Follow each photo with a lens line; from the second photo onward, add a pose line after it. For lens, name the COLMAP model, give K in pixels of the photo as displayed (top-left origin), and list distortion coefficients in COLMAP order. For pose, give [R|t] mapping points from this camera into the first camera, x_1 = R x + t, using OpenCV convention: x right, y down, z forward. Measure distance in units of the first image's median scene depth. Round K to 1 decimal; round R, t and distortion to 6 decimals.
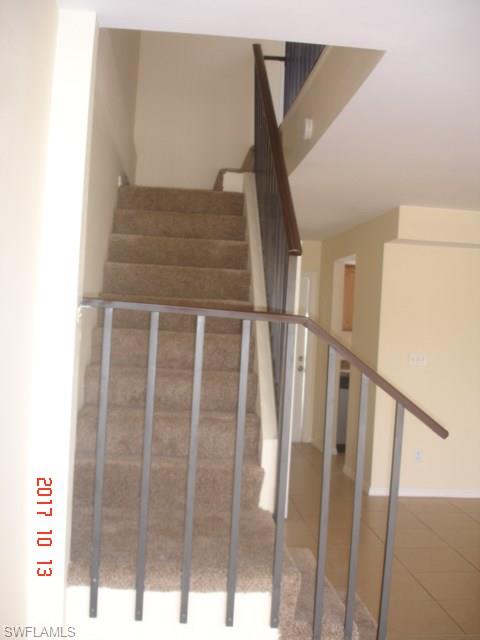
lens RADIAL K [[706.7, 0, 240.0], [0, 706.7, 320.0], [0, 0, 1]] dist [-0.086643, -0.080591]
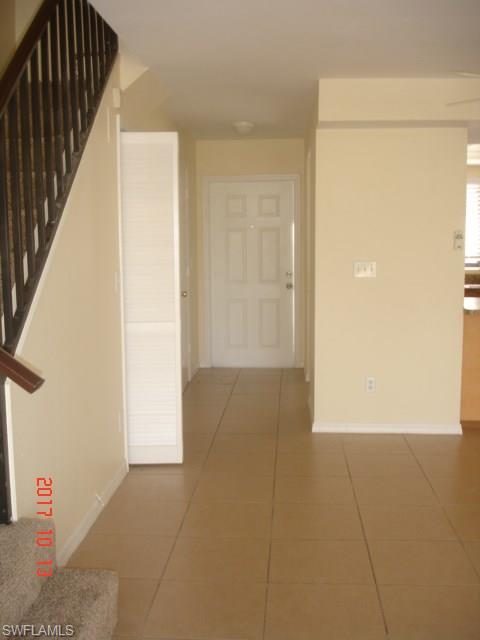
lens RADIAL K [[706.7, 0, 240.0], [0, 706.7, 320.0], [0, 0, 1]] dist [-0.086643, -0.080591]
pose [[0.984672, -0.038934, -0.170018, 0.415076], [0.057867, 0.992480, 0.107863, 0.028628], [0.164540, -0.116048, 0.979520, 0.268432]]
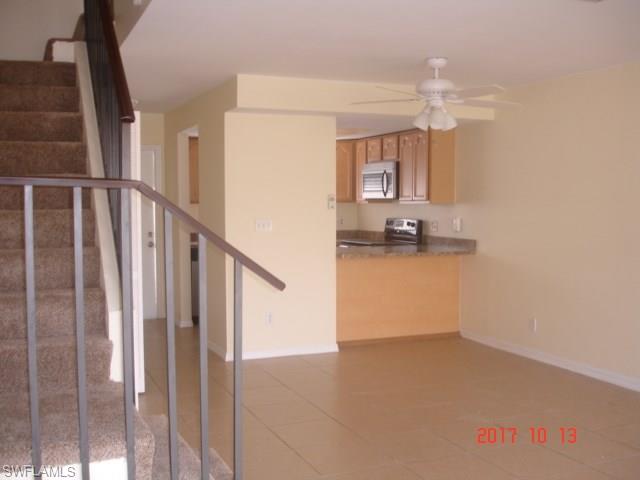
lens RADIAL K [[706.7, 0, 322.2], [0, 706.7, 253.1], [0, 0, 1]] dist [-0.086643, -0.080591]
pose [[0.947481, -0.075033, 0.310886, 0.016423], [0.050100, 0.994910, 0.087434, 0.016321], [-0.315864, -0.067266, 0.946417, -0.015673]]
